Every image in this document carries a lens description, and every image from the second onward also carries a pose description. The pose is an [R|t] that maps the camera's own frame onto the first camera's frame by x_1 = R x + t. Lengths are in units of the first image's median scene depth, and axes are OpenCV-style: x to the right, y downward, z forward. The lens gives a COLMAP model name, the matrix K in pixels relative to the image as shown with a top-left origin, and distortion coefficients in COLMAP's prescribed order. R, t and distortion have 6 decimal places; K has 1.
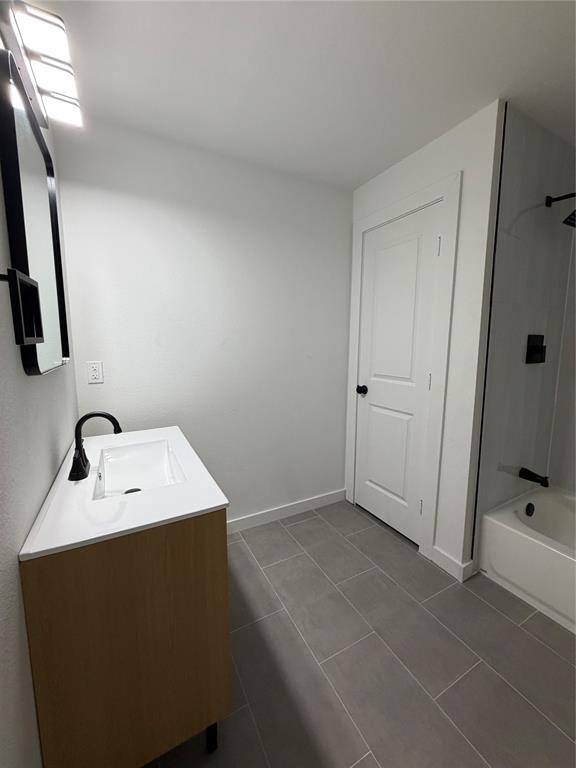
lens RADIAL K [[304.4, 0, 288.0], [0, 304.4, 384.0], [0, 0, 1]] dist [0.000093, 0.000163]
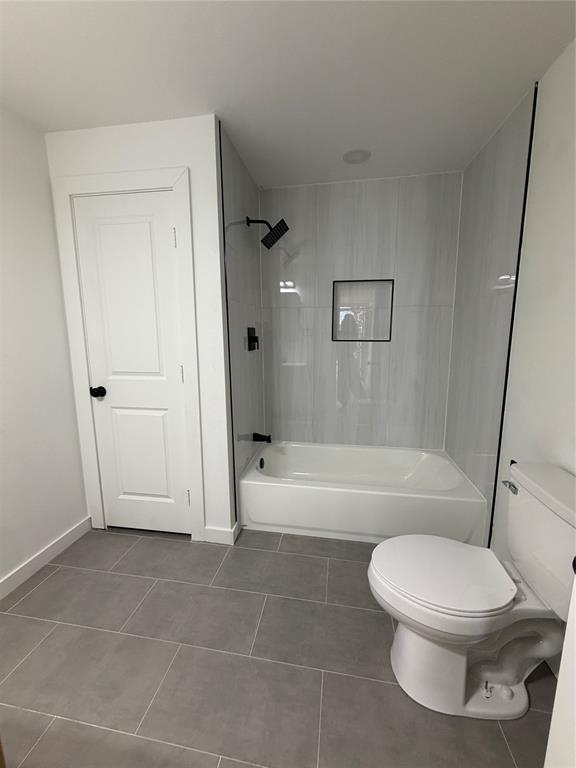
lens RADIAL K [[304.4, 0, 288.0], [0, 304.4, 384.0], [0, 0, 1]] dist [0.000093, 0.000163]
pose [[0.614894, -0.135035, 0.776963, -0.099555], [0.113790, 0.990113, 0.082027, -0.014786], [-0.780357, 0.037972, 0.624180, 0.094717]]
